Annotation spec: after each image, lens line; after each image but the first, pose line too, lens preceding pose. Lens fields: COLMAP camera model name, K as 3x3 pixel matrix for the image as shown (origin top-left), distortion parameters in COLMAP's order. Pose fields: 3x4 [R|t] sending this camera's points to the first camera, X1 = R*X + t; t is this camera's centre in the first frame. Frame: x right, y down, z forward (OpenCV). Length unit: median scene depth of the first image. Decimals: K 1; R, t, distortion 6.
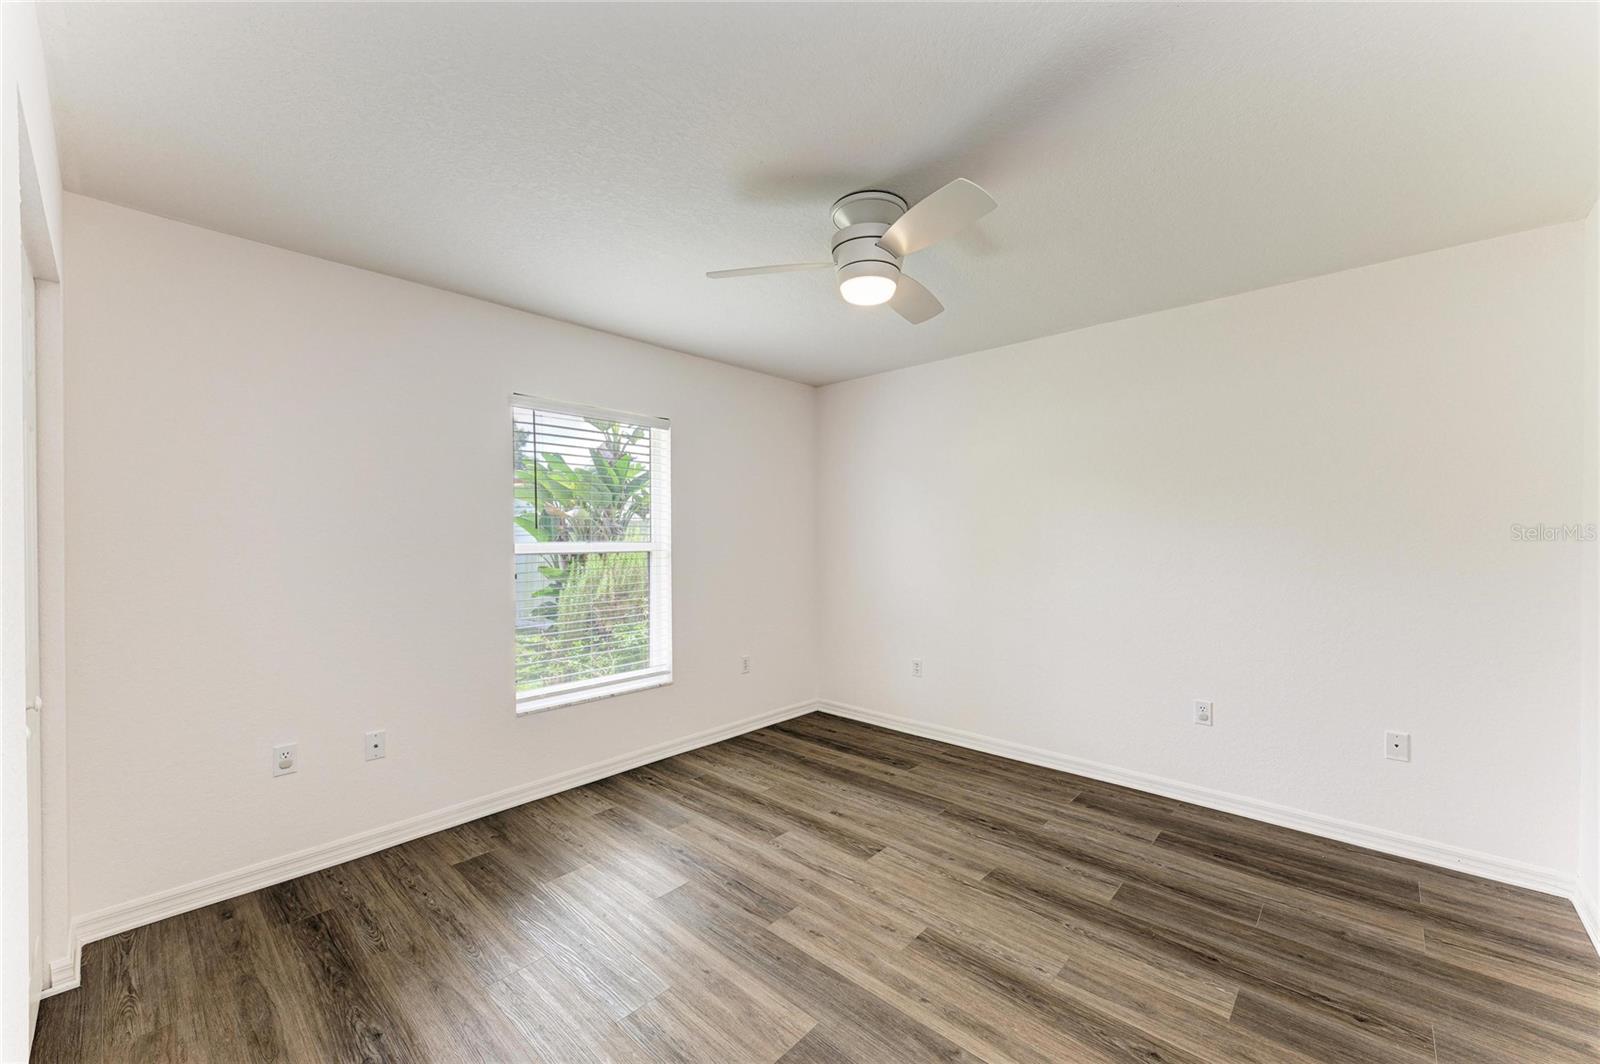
lens RADIAL K [[625.8, 0, 808.6], [0, 625.8, 544.2], [0, 0, 1]] dist [-0.002838, -0.000478]
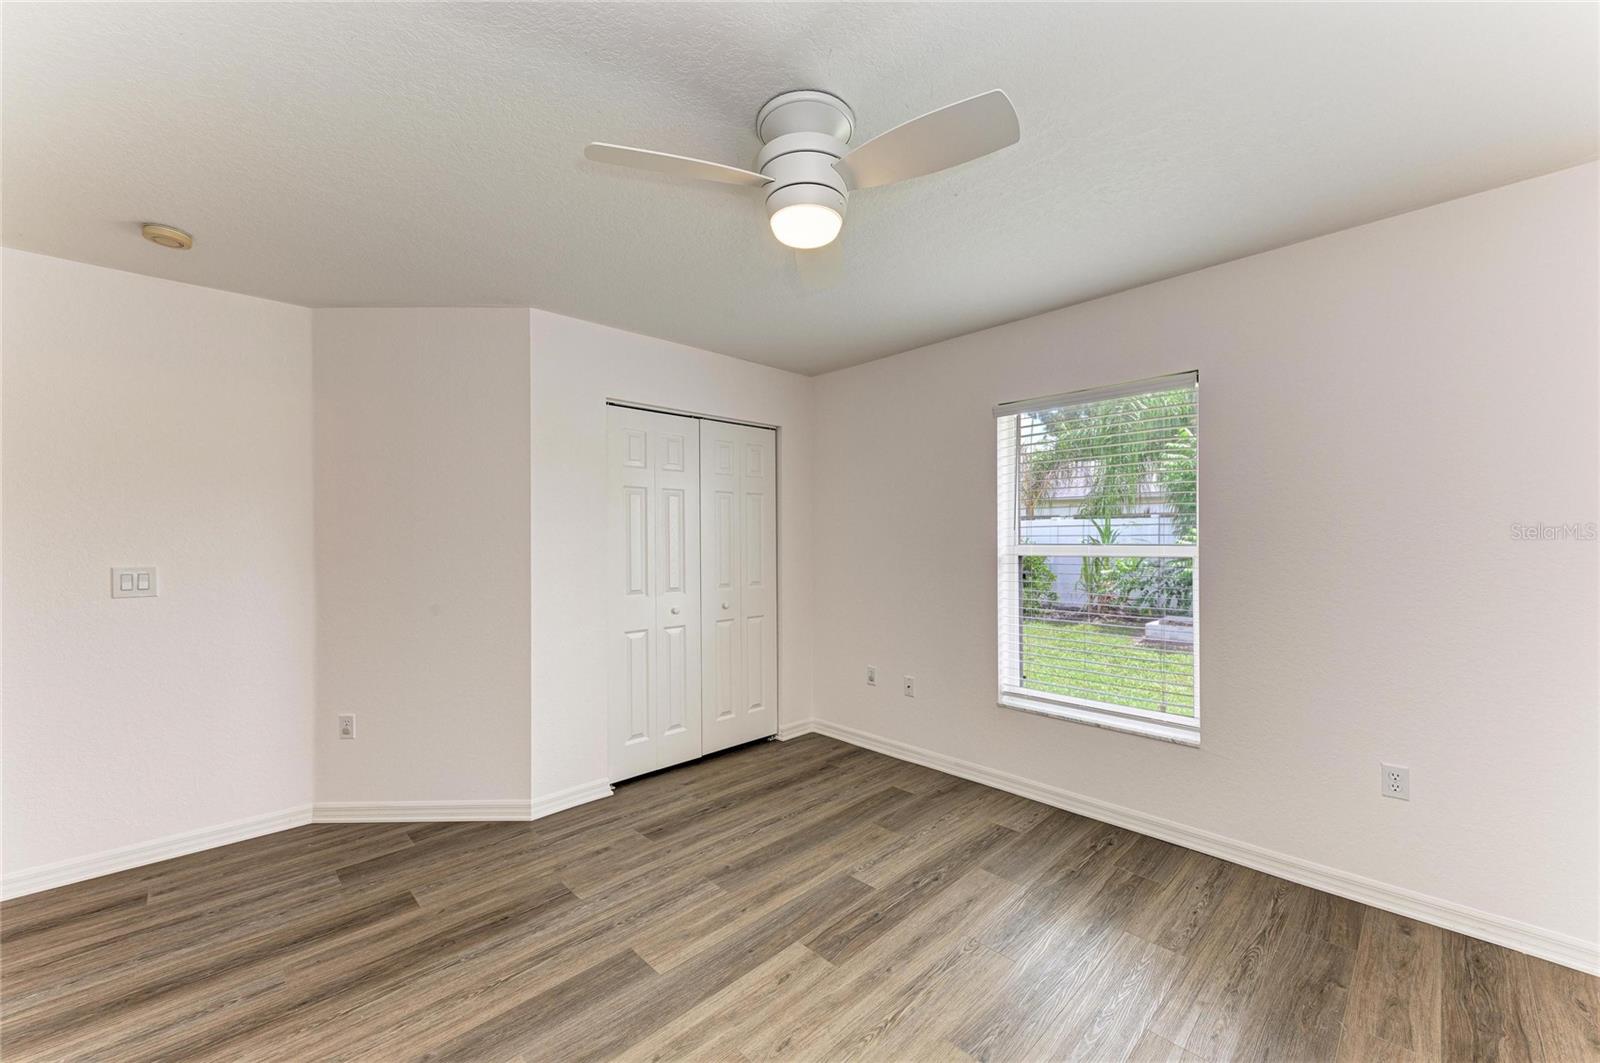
lens RADIAL K [[608.8, 0, 808.5], [0, 608.8, 541.1], [0, 0, 1]] dist [0.025254, -0.008393]
pose [[-0.054611, 0.006134, -0.998489, 0.860013], [-0.009714, 0.999931, 0.006674, -0.019288], [0.998460, 0.010064, -0.054547, 1.030133]]
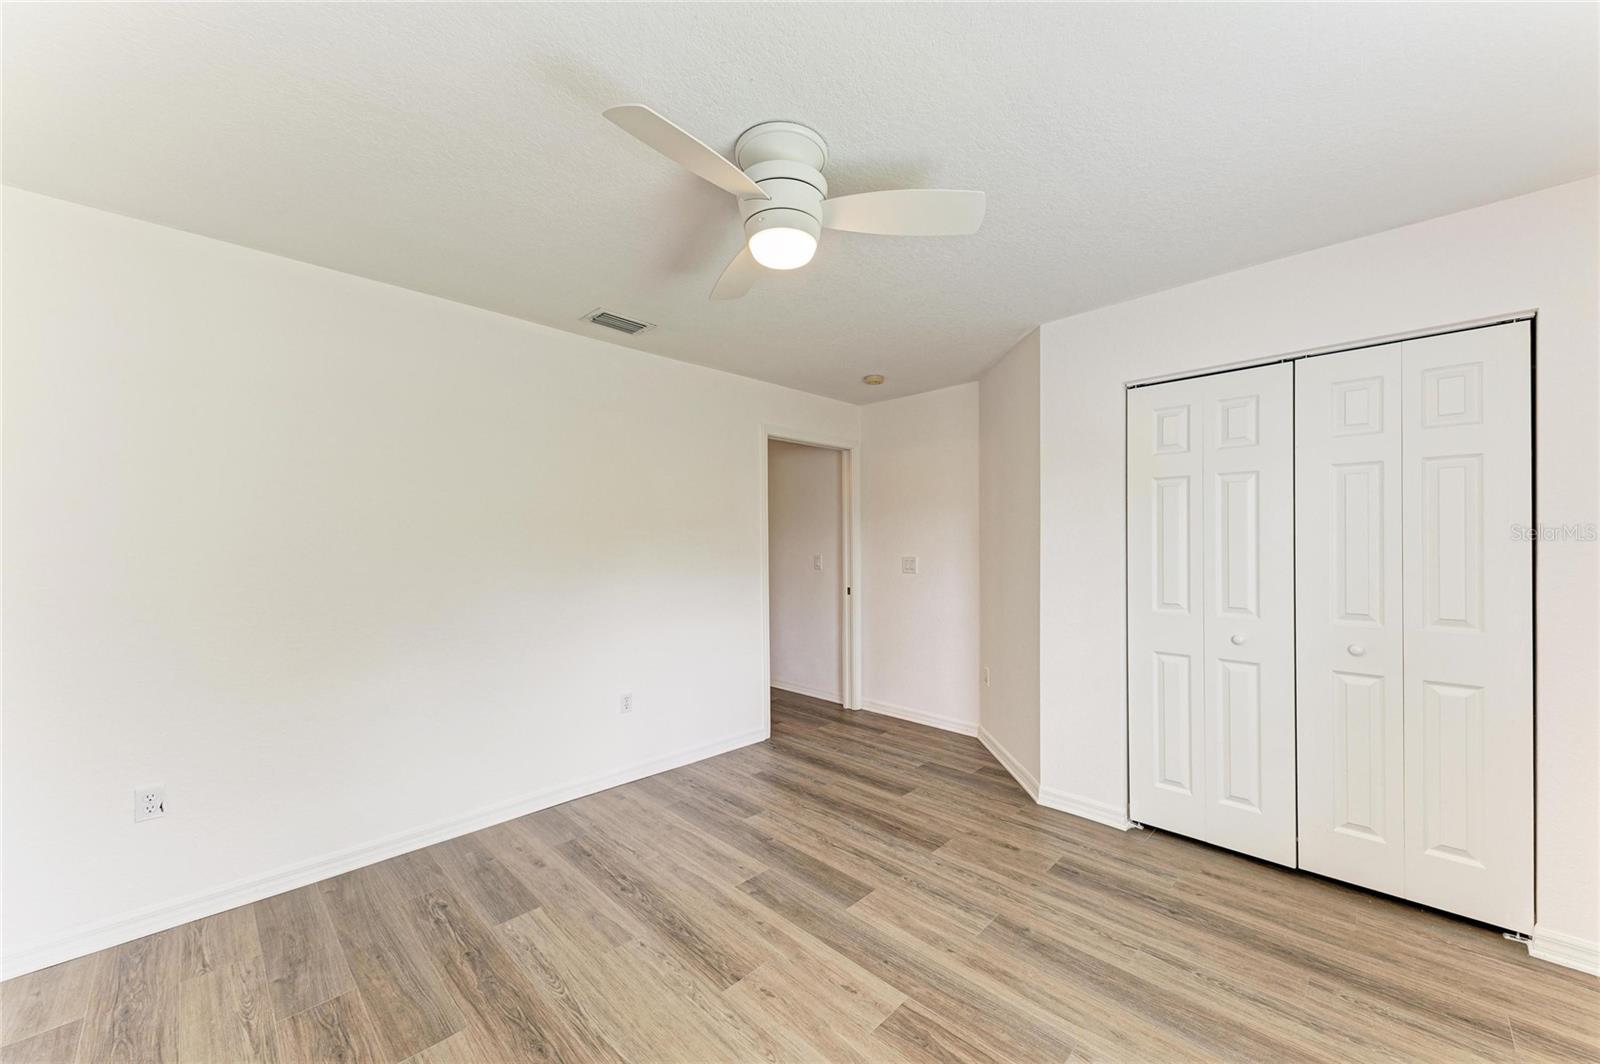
lens RADIAL K [[602.0, 0, 818.8], [0, 602.0, 530.7], [0, 0, 1]] dist [0.018979, -0.007727]
pose [[-0.999686, 0.008859, 0.023448, 0.028173], [0.008704, 0.999940, -0.006720, -0.027447], [-0.023506, -0.006514, -0.999702, 1.792024]]
